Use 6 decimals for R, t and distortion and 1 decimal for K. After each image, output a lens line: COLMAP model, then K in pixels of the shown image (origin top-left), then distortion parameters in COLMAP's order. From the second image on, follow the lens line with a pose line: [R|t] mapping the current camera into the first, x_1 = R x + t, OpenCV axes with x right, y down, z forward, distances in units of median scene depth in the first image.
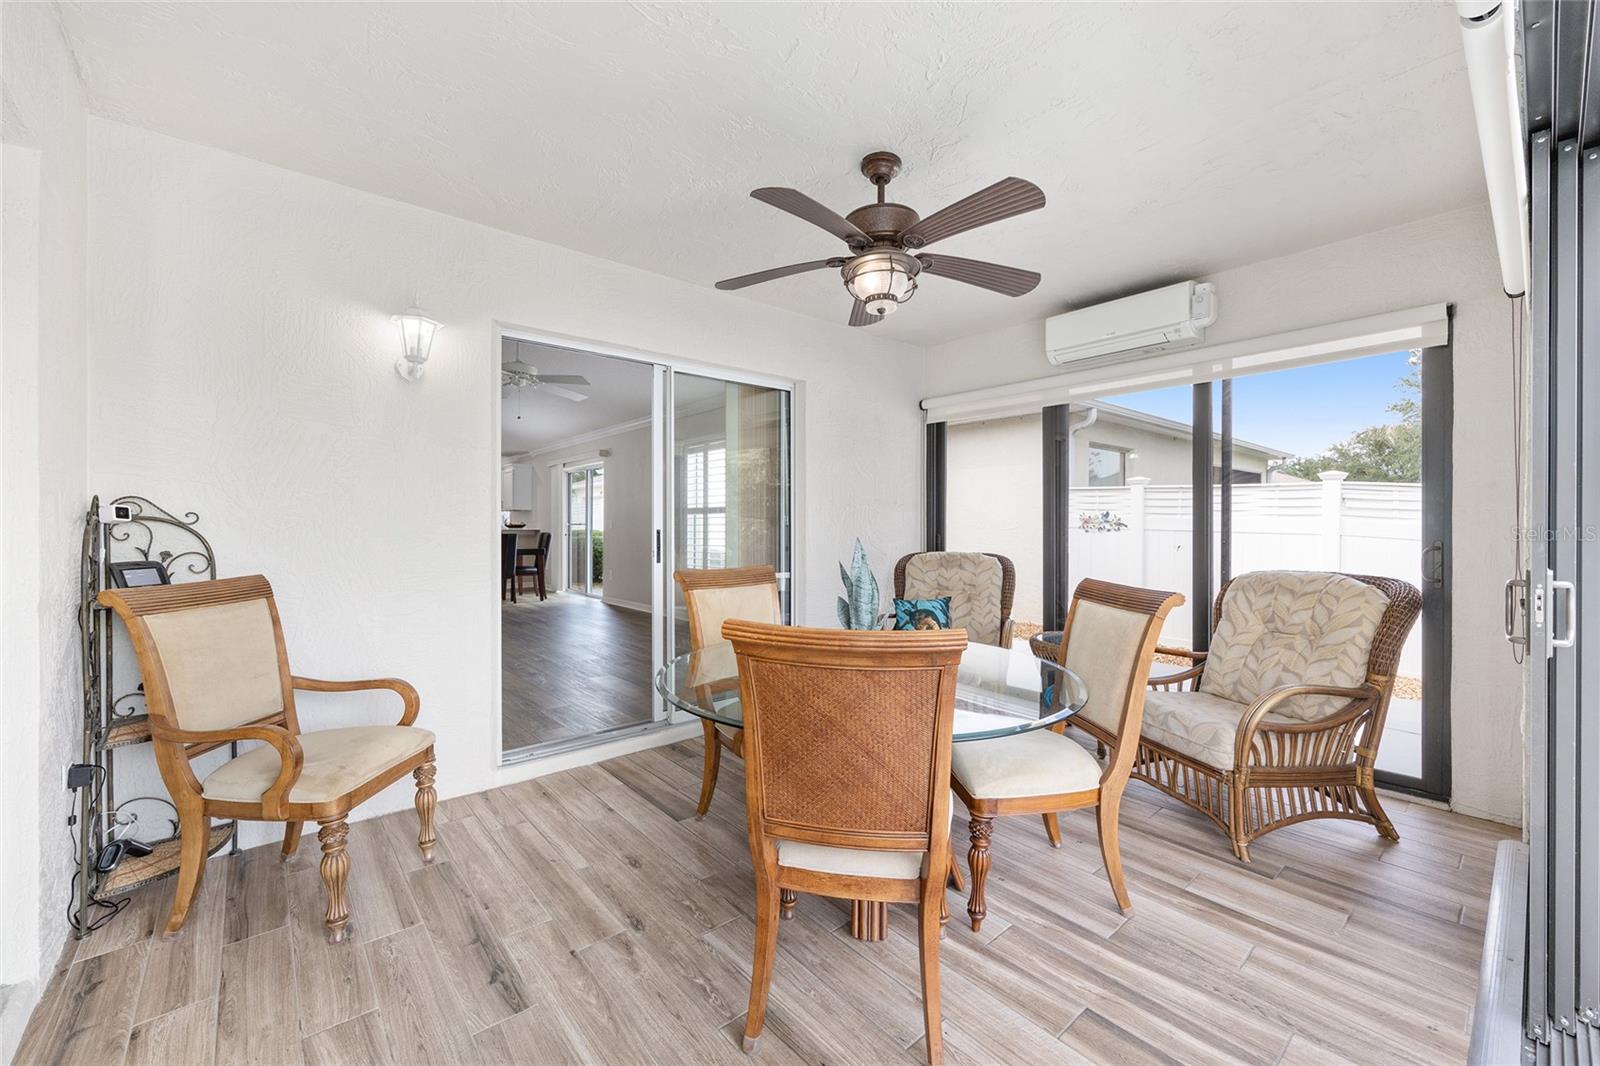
lens RADIAL K [[636.9, 0, 806.4], [0, 636.9, 528.3], [0, 0, 1]] dist [-0.000955, -0.000037]
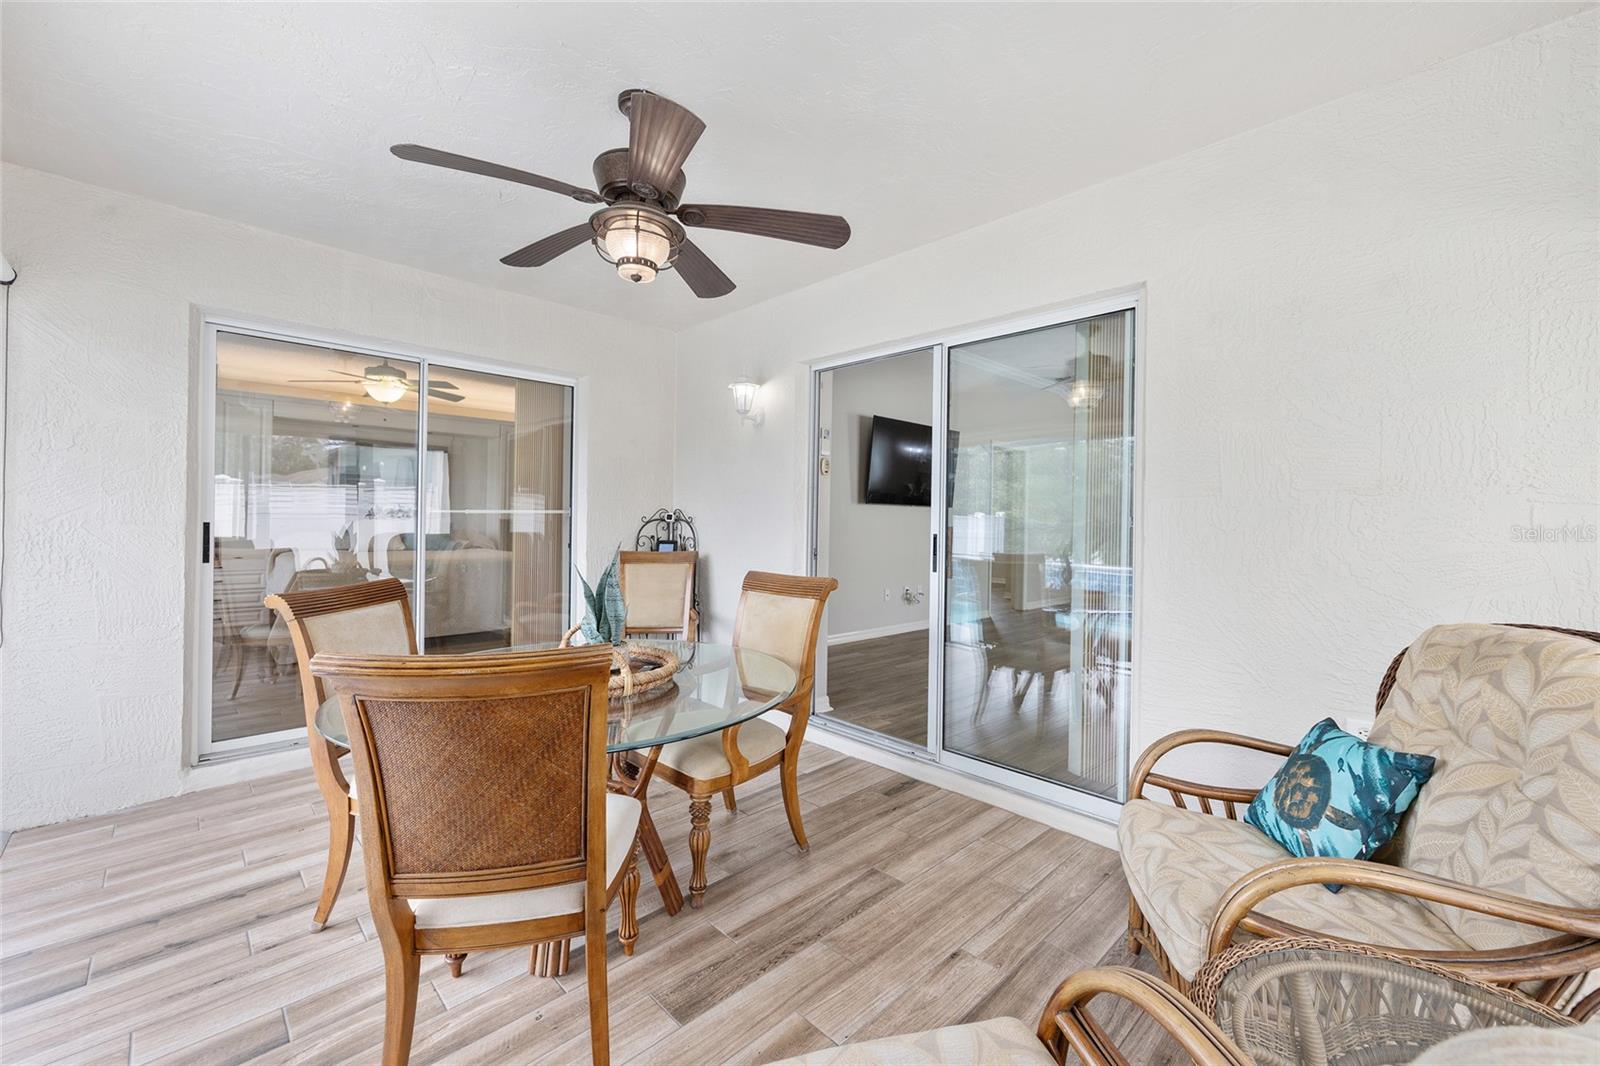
lens RADIAL K [[648.1, 0, 800.0], [0, 648.1, 533.0], [0, 0, 1]] dist [0.001697, 0.000161]
pose [[0.063169, 0.020967, -0.997783, 0.731297], [-0.023883, 0.999525, 0.019492, -0.014492], [0.997717, 0.022599, 0.063639, 0.858501]]
